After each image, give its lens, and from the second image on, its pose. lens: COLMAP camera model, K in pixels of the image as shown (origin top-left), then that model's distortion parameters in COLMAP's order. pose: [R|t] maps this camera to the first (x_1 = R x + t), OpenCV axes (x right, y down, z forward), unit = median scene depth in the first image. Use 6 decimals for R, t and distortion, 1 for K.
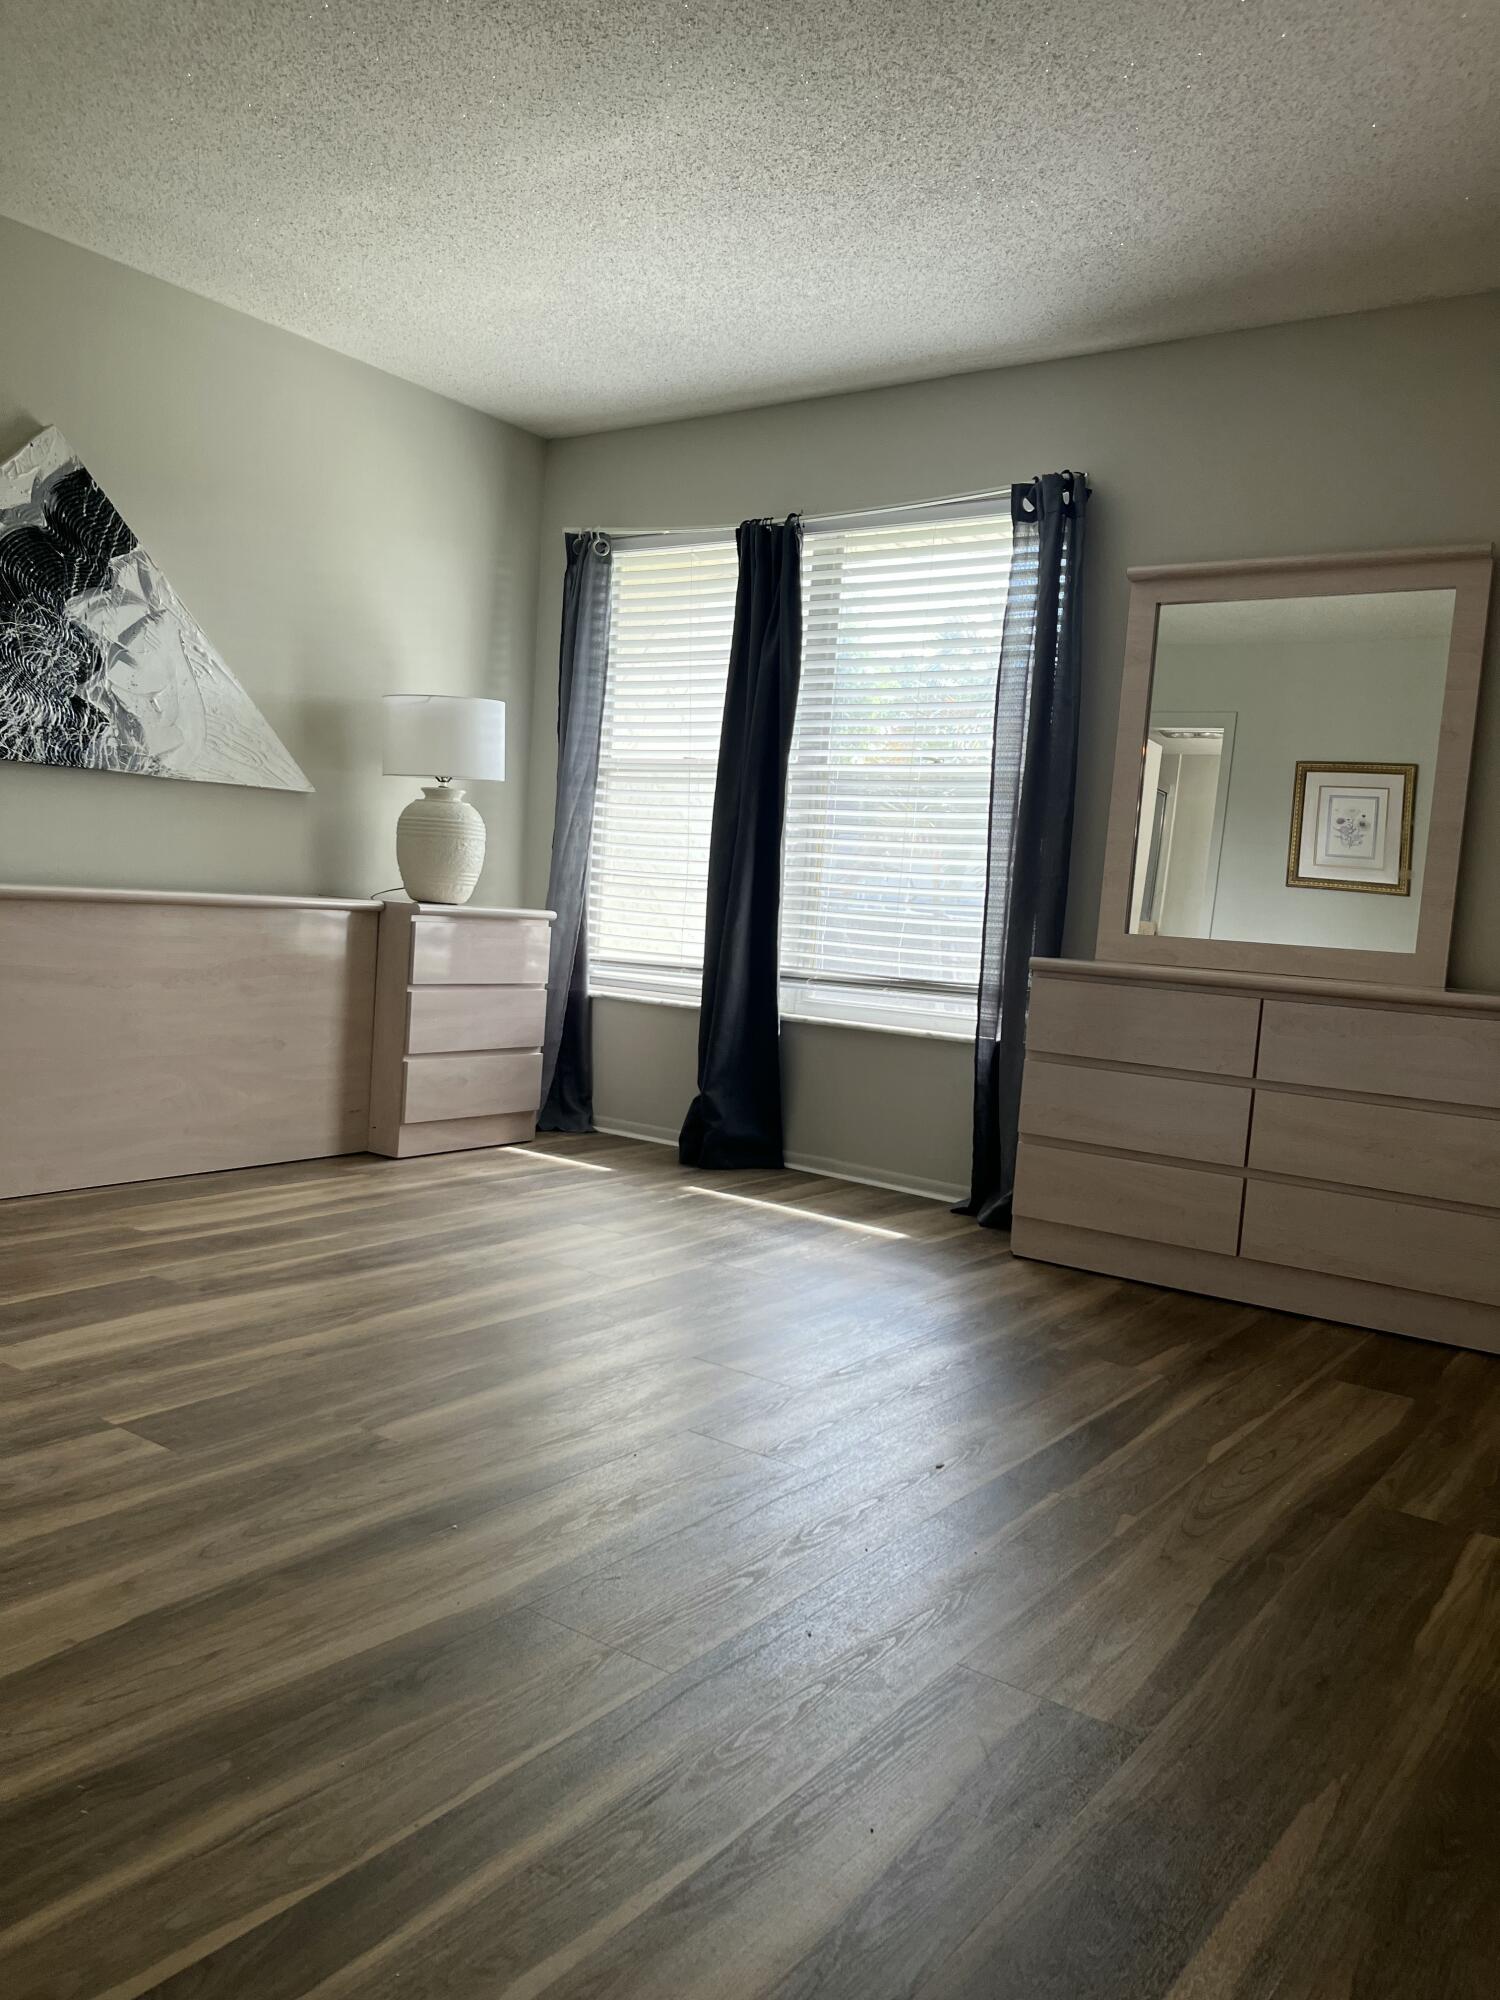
lens RADIAL K [[1535.9, 0, 761.0], [0, 1535.9, 997.9], [0, 0, 1]] dist [0.014480, 0.002742]
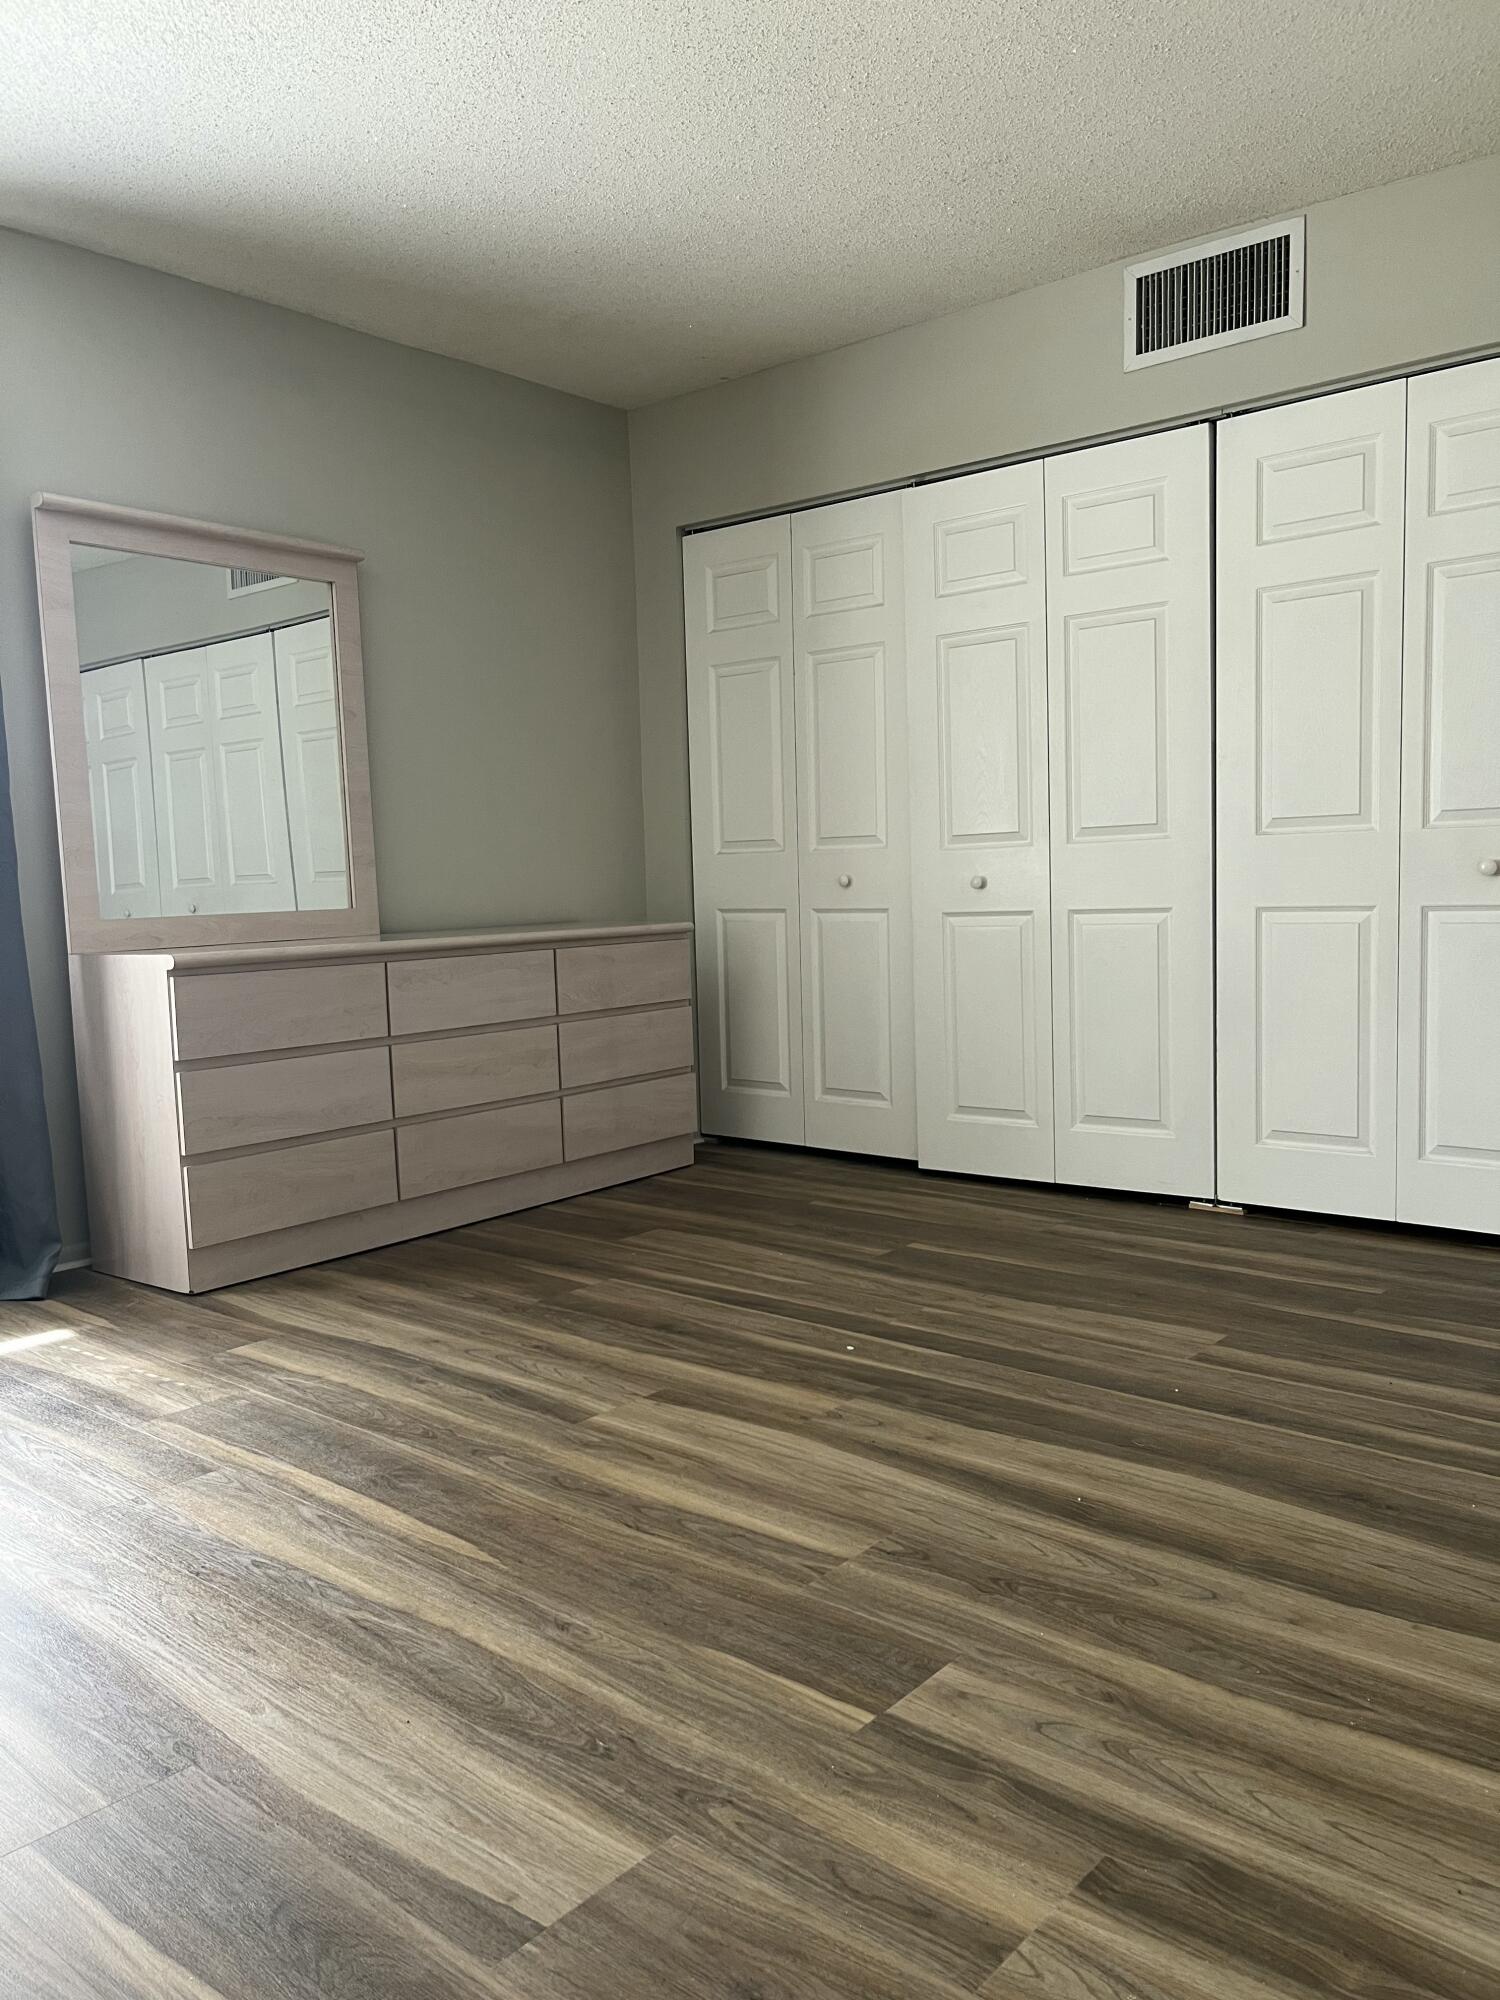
lens RADIAL K [[1535.9, 0, 760.4], [0, 1535.9, 1006.2], [0, 0, 1]] dist [0.014480, 0.002742]
pose [[0.084971, -0.168842, 0.981974, -1.044354], [0.104788, 0.981587, 0.159708, -0.165991], [-0.990858, 0.089329, 0.101099, 0.921861]]
